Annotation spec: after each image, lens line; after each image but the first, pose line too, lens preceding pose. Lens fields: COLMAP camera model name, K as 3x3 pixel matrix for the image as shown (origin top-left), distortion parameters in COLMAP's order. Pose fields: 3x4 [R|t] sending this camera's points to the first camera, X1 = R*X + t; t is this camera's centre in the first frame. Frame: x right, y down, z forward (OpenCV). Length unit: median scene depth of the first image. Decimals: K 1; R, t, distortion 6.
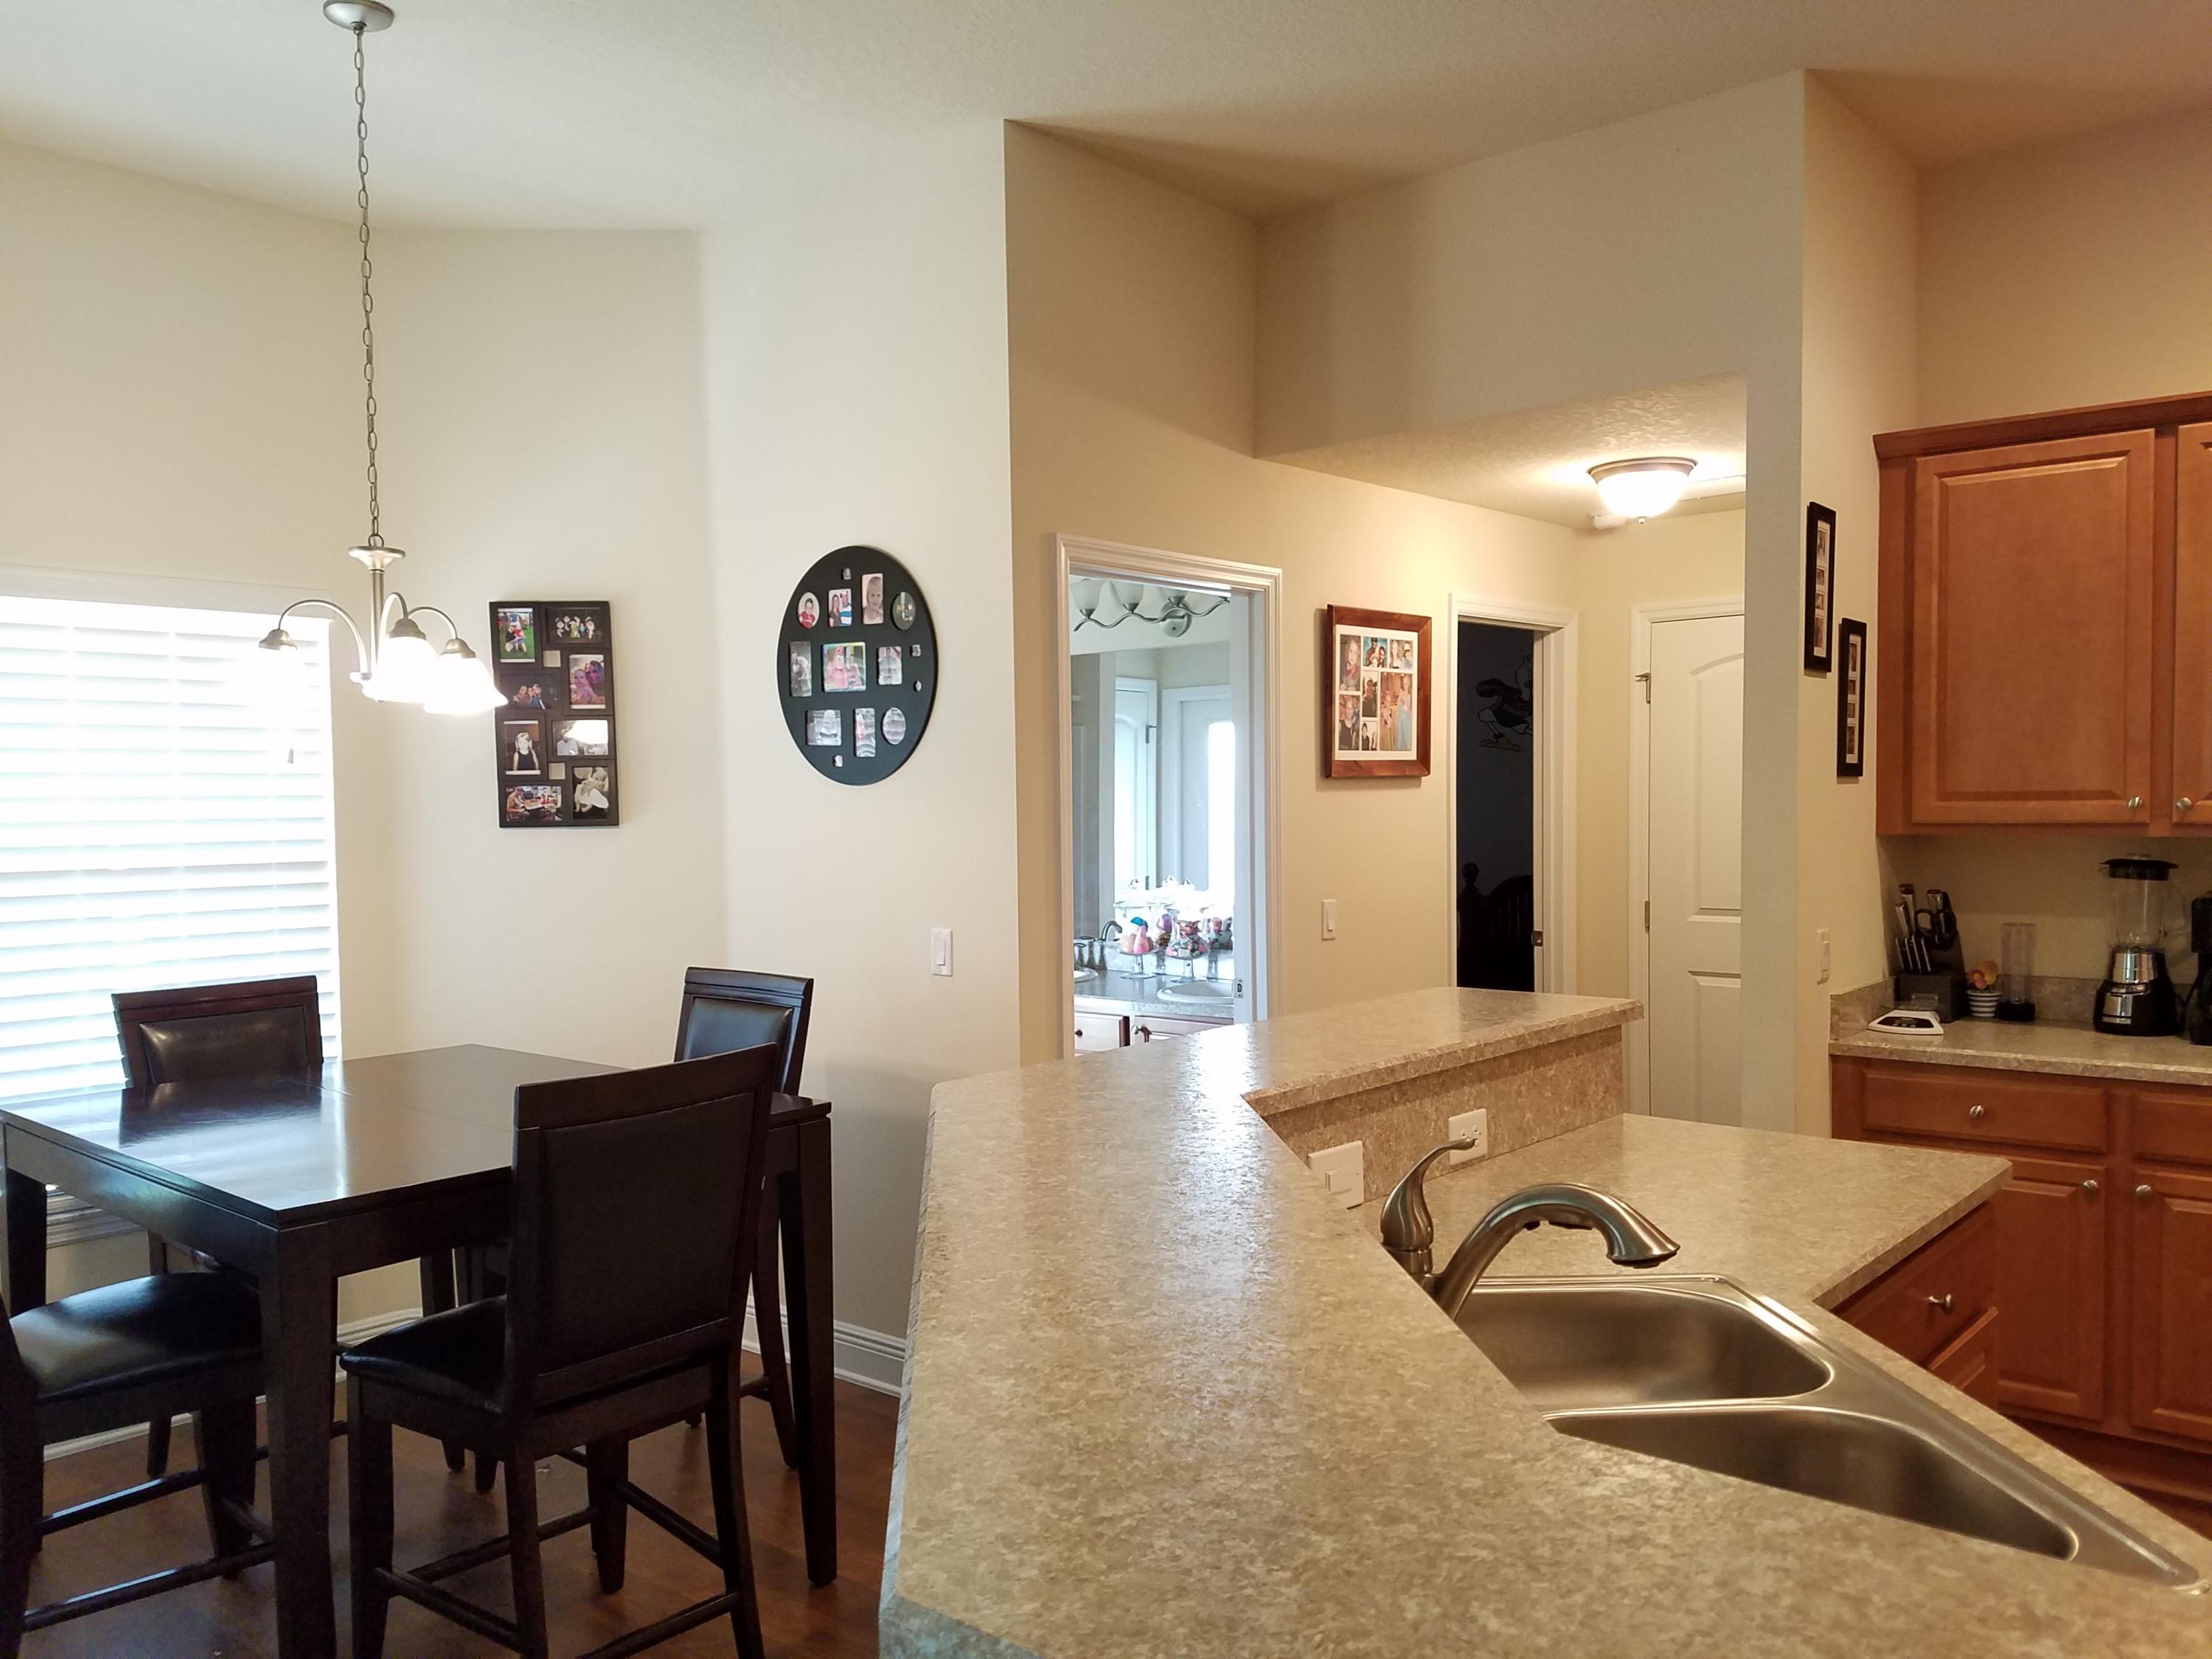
lens RADIAL K [[1720.2, 0, 1111.6], [0, 1720.2, 867.9], [0, 0, 1]] dist [0.001275, -0.008033]
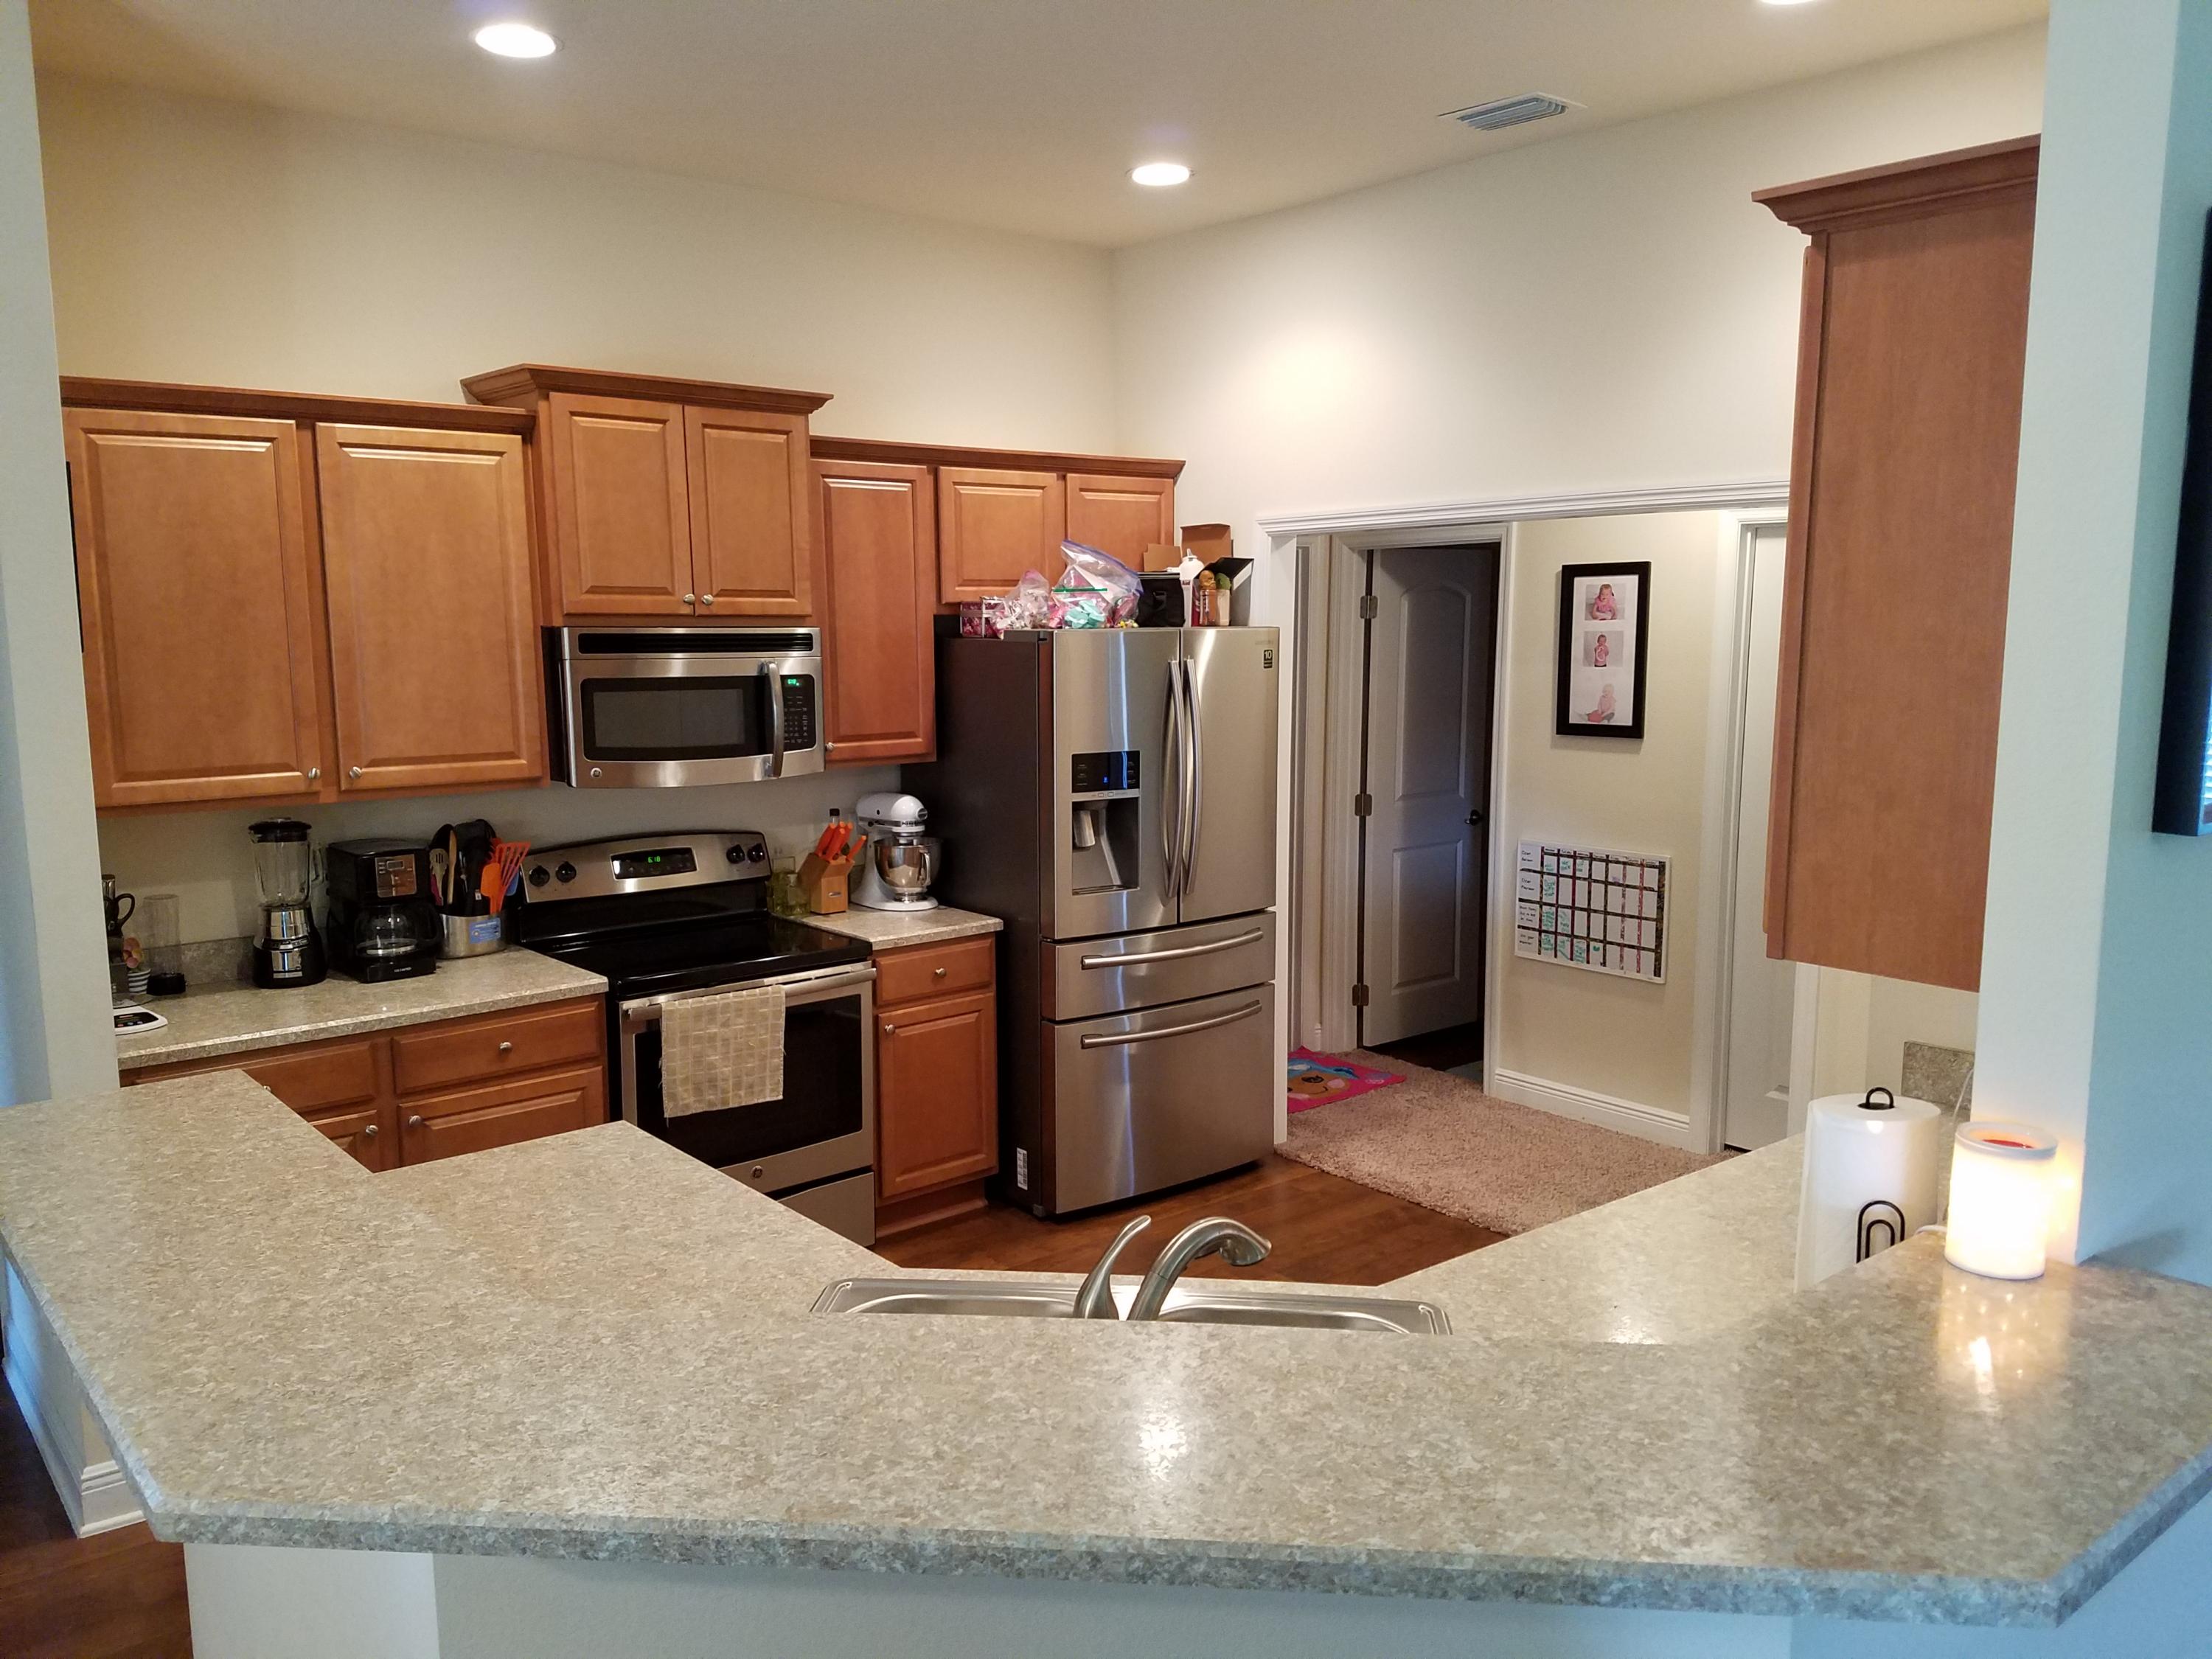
lens RADIAL K [[1720.2, 0, 1111.6], [0, 1720.2, 867.9], [0, 0, 1]] dist [0.001275, -0.008033]
pose [[0.162625, -0.134693, 0.977451, -0.379561], [0.040597, 0.990713, 0.129766, -0.098030], [-0.985852, 0.018579, 0.166583, 0.326966]]
